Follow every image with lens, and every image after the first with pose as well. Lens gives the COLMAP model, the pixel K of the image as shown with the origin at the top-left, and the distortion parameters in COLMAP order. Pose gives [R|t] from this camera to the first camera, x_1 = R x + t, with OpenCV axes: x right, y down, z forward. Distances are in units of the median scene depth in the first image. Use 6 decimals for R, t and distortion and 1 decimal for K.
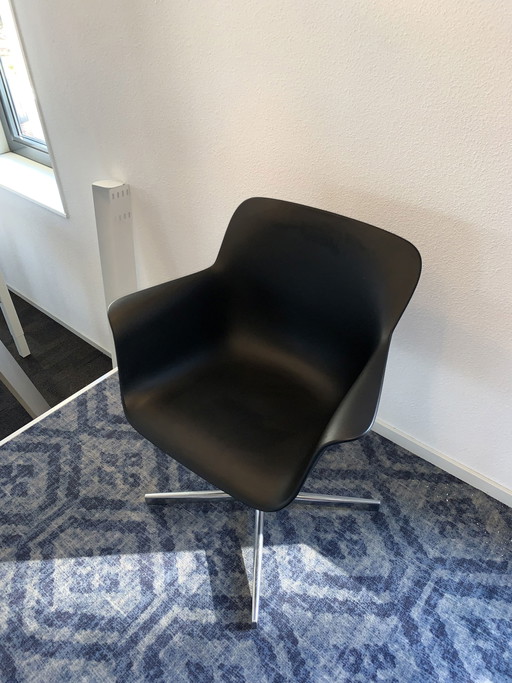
lens RADIAL K [[526.1, 0, 260.8], [0, 526.1, 336.5], [0, 0, 1]] dist [0.001458, 0.000015]
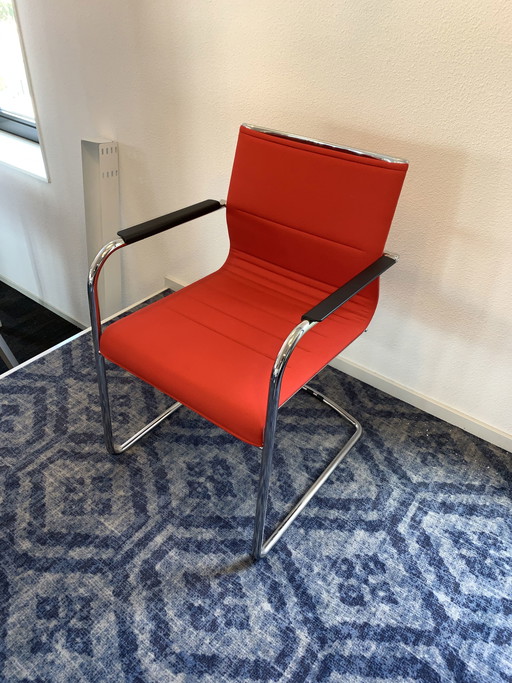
lens RADIAL K [[526.1, 0, 258.0], [0, 526.1, 336.3], [0, 0, 1]] dist [0.001458, 0.000015]
pose [[0.997054, 0.017122, 0.074773, -0.071166], [-0.014362, 0.999201, -0.037302, 0.174216], [-0.075352, 0.036118, 0.996503, -0.031865]]
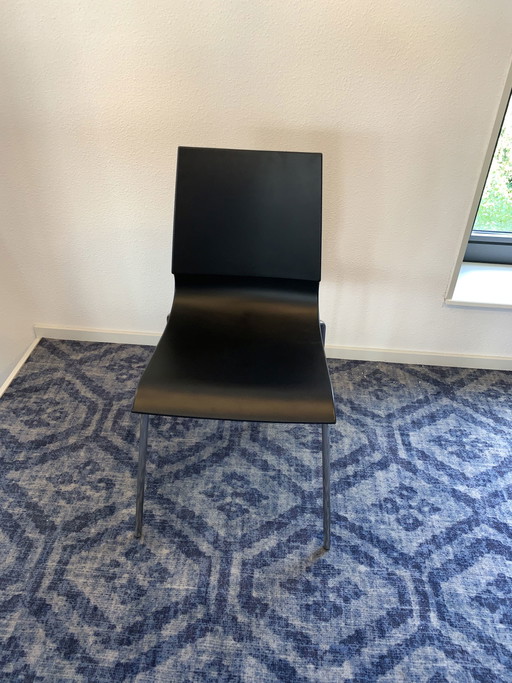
lens RADIAL K [[526.1, 0, 257.0], [0, 526.1, 332.1], [0, 0, 1]] dist [0.001458, 0.000015]
pose [[0.807076, -0.305234, 0.505430, -0.474498], [0.329281, 0.943215, 0.043817, 0.085478], [-0.490104, 0.131065, 0.861754, 0.067811]]
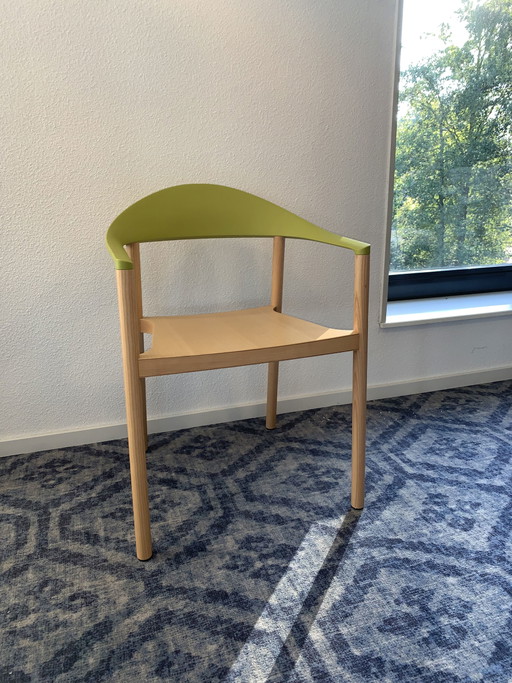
lens RADIAL K [[526.1, 0, 261.0], [0, 526.1, 335.9], [0, 0, 1]] dist [0.001458, 0.000015]
pose [[0.520724, -0.228959, 0.822450, -0.662553], [0.530378, 0.841664, -0.101495, 0.216967], [-0.668988, 0.489060, 0.559709, 0.419452]]
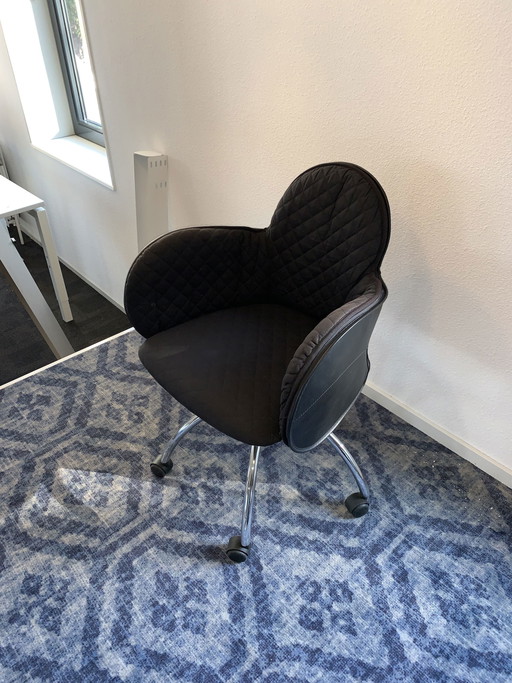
lens RADIAL K [[526.1, 0, 261.5], [0, 526.1, 337.3], [0, 0, 1]] dist [0.001458, 0.000015]
pose [[0.990584, 0.088515, -0.104446, 0.122817], [-0.091965, 0.995349, -0.028682, 0.136315], [0.101421, 0.038017, 0.994117, -0.052822]]
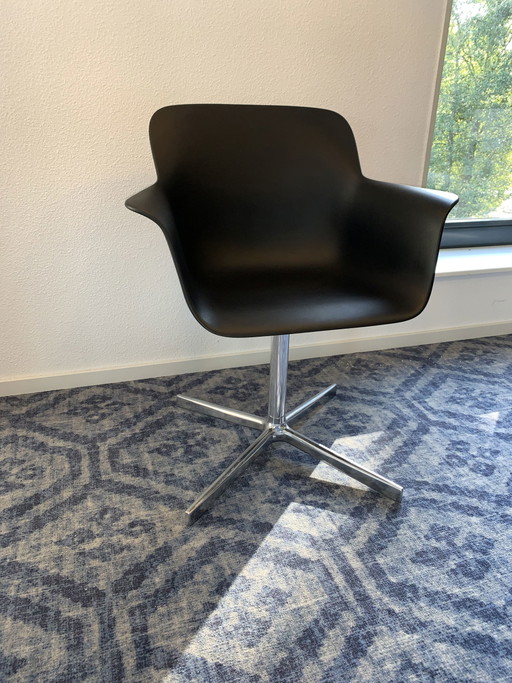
lens RADIAL K [[526.1, 0, 262.9], [0, 526.1, 335.4], [0, 0, 1]] dist [0.001458, 0.000015]
pose [[0.519921, -0.311190, 0.795515, -0.724247], [0.499457, 0.866249, 0.012432, 0.150882], [-0.692983, 0.390862, 0.605807, 0.444698]]
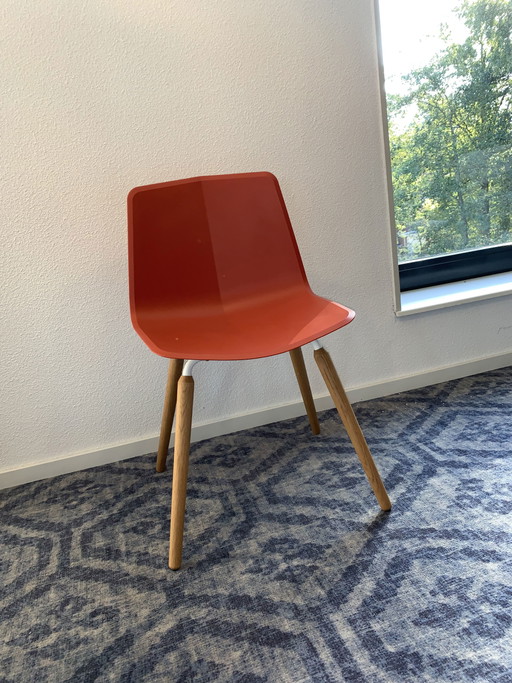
lens RADIAL K [[526.1, 0, 255.6], [0, 526.1, 334.4], [0, 0, 1]] dist [0.001458, 0.000015]
pose [[0.552993, -0.252056, 0.794145, -0.629286], [0.607237, 0.774553, -0.177004, 0.275568], [-0.570493, 0.580117, 0.581380, 0.425376]]
